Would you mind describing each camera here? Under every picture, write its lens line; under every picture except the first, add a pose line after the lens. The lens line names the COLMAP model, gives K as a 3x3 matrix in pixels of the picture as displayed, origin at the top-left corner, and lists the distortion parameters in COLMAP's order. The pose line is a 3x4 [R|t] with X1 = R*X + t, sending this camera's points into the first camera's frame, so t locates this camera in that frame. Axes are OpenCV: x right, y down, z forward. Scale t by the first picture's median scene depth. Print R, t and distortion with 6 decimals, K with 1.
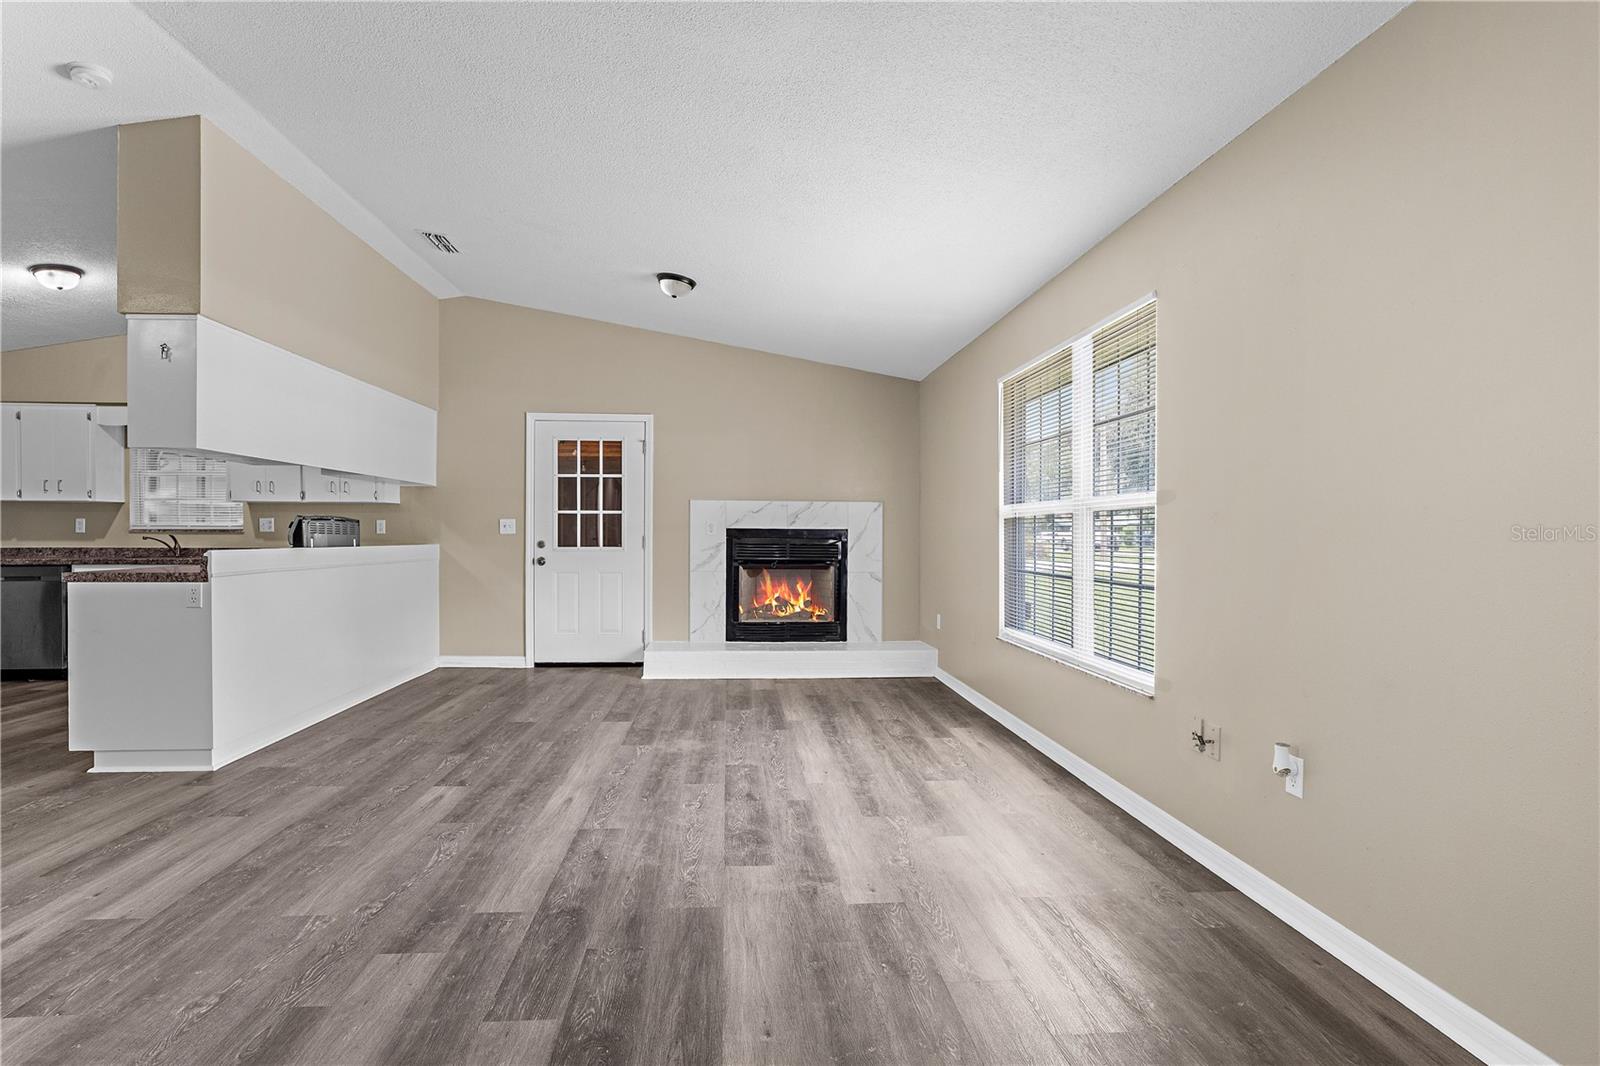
lens RADIAL K [[821.2, 0, 802.6], [0, 821.2, 539.5], [0, 0, 1]] dist [-0.053330, 0.019814]
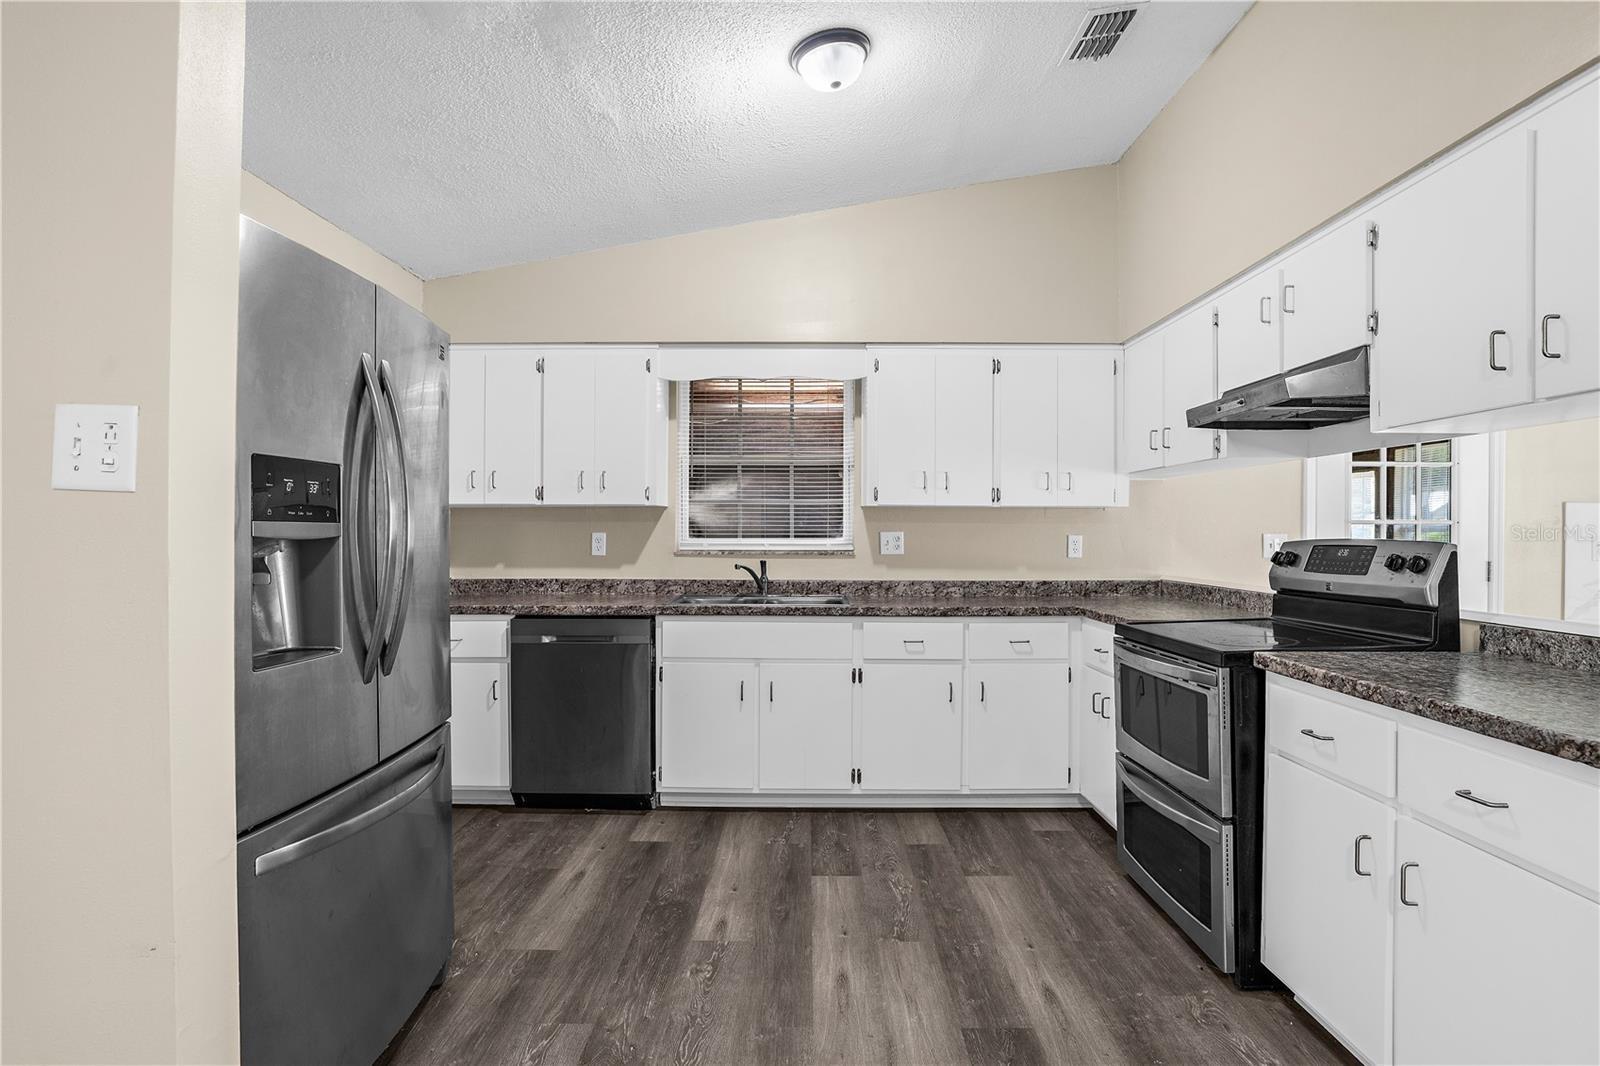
lens RADIAL K [[821.2, 0, 796.0], [0, 821.2, 533.4], [0, 0, 1]] dist [-0.053330, 0.019814]
pose [[0.995679, 0.001443, -0.092853, -0.694535], [-0.001616, 0.999997, -0.001784, -0.024847], [0.092850, 0.001926, 0.995678, 0.373111]]
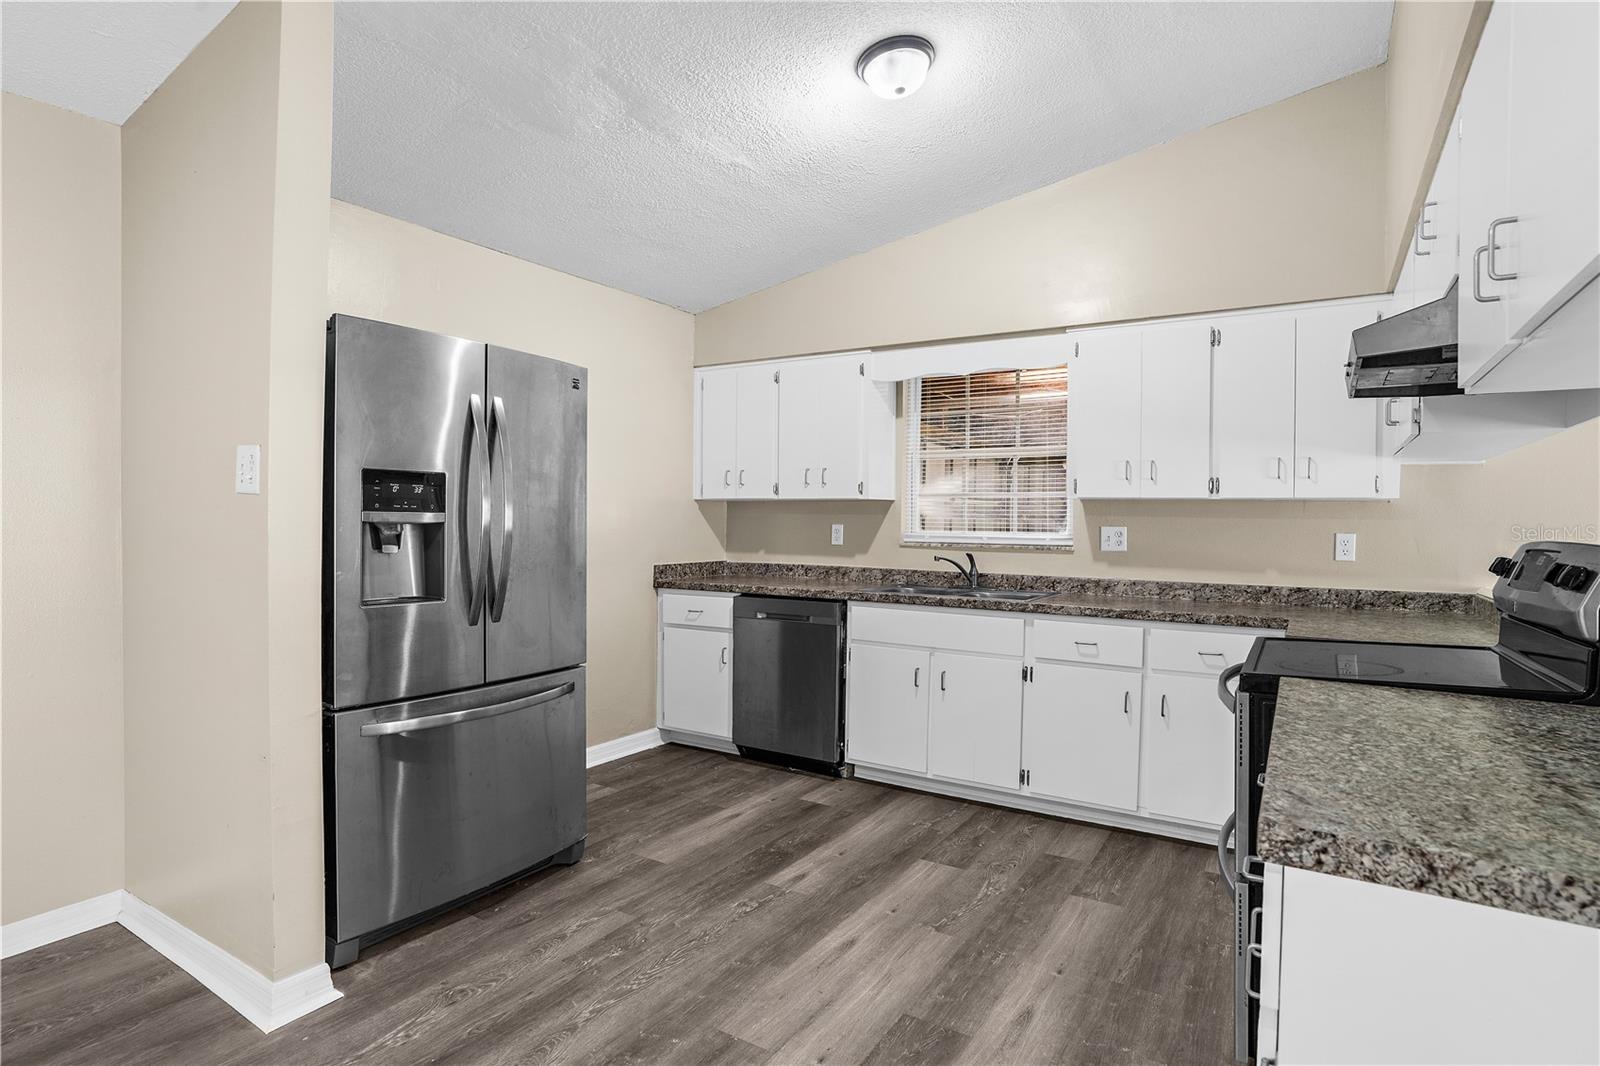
lens RADIAL K [[821.2, 0, 802.1], [0, 821.2, 532.4], [0, 0, 1]] dist [-0.053330, 0.019814]
pose [[0.802563, 0.017064, -0.596323, -0.508203], [-0.014754, 0.999853, 0.008755, -0.024999], [0.596385, 0.001772, 0.802697, 0.410852]]
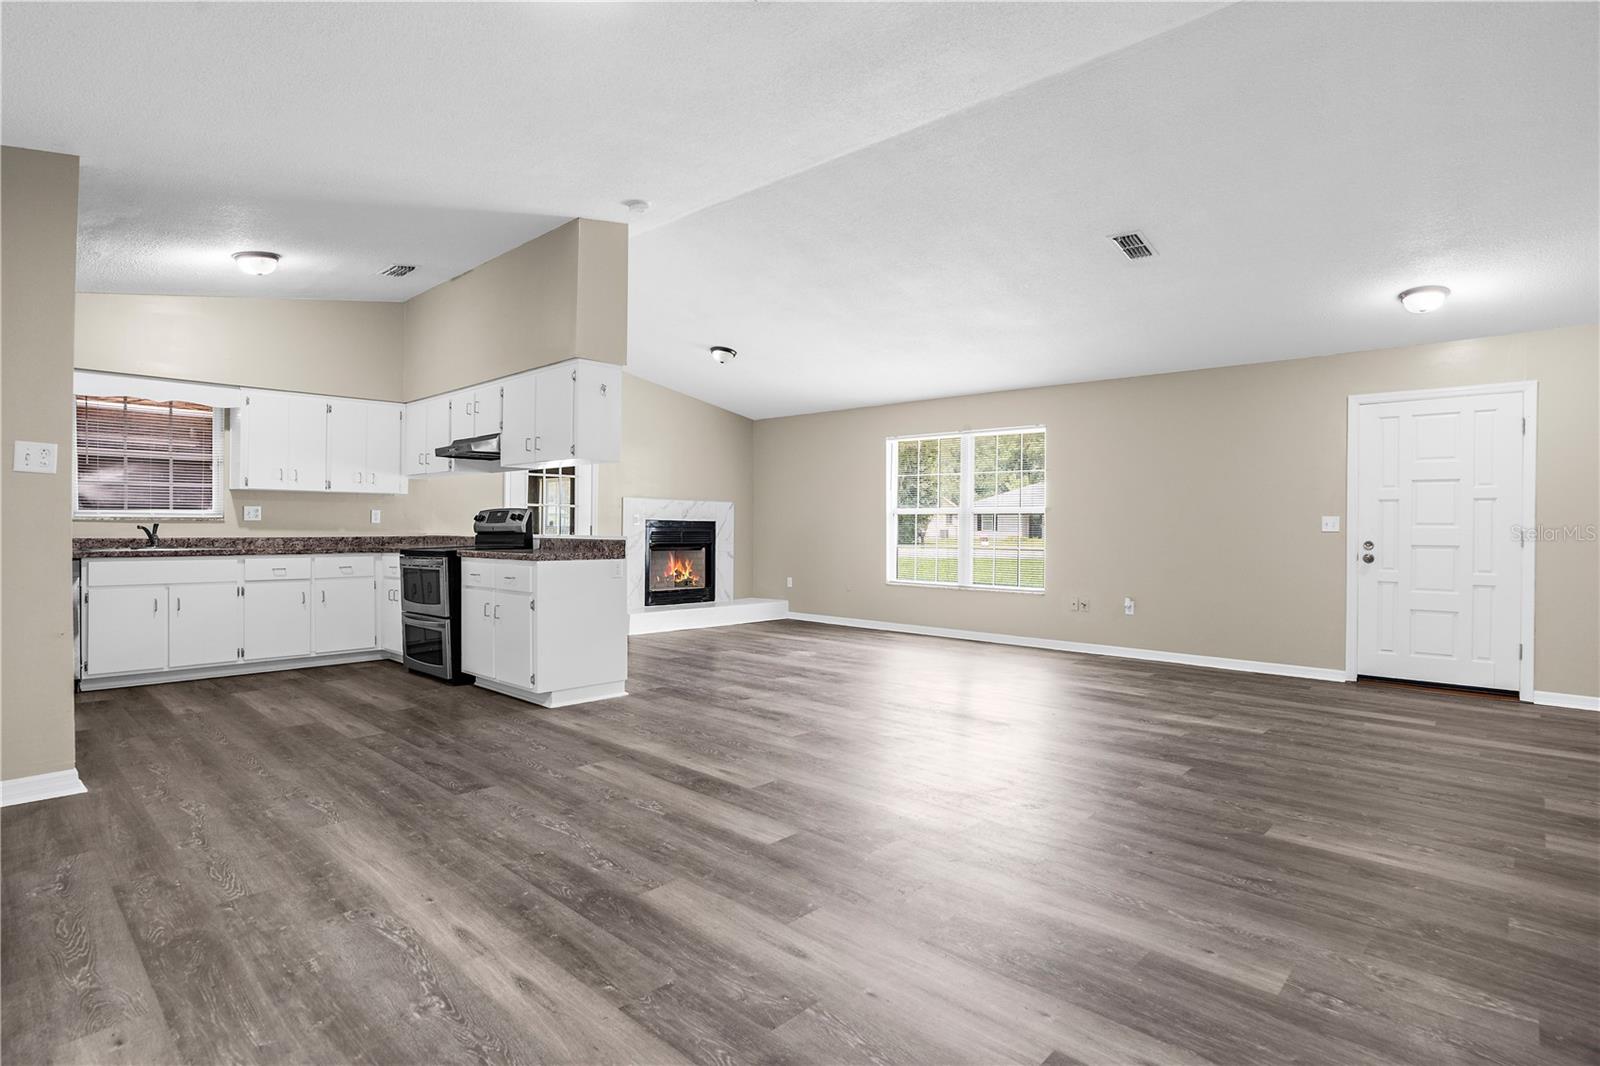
lens RADIAL K [[821.2, 0, 799.9], [0, 821.2, 526.4], [0, 0, 1]] dist [-0.053330, 0.019814]
pose [[0.739013, 0.001058, 0.673691, -0.845712], [0.000425, 0.999998, -0.002037, -0.000444], [-0.673691, 0.001791, 0.739011, -0.146897]]
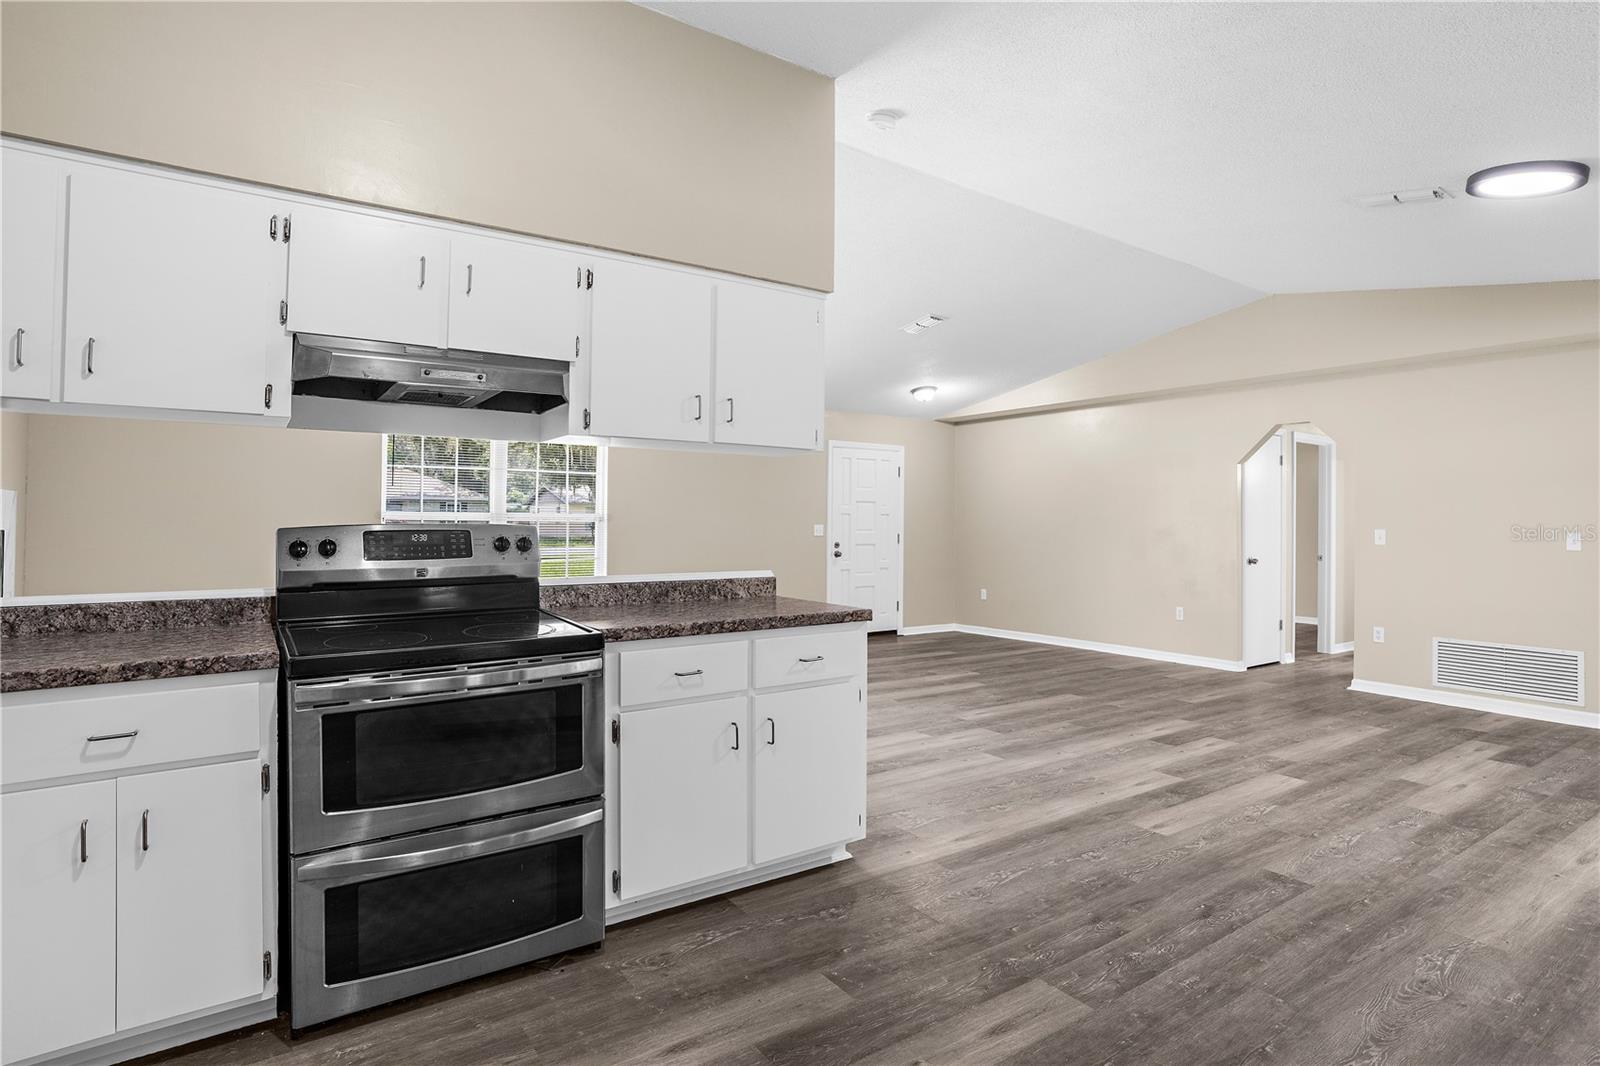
lens RADIAL K [[821.2, 0, 800.1], [0, 821.2, 511.5], [0, 0, 1]] dist [-0.053330, 0.019814]
pose [[-0.497068, 0.004770, 0.867699, -0.894668], [-0.001876, 0.999977, -0.006572, -0.027055], [-0.867710, -0.004894, -0.497047, 0.819921]]
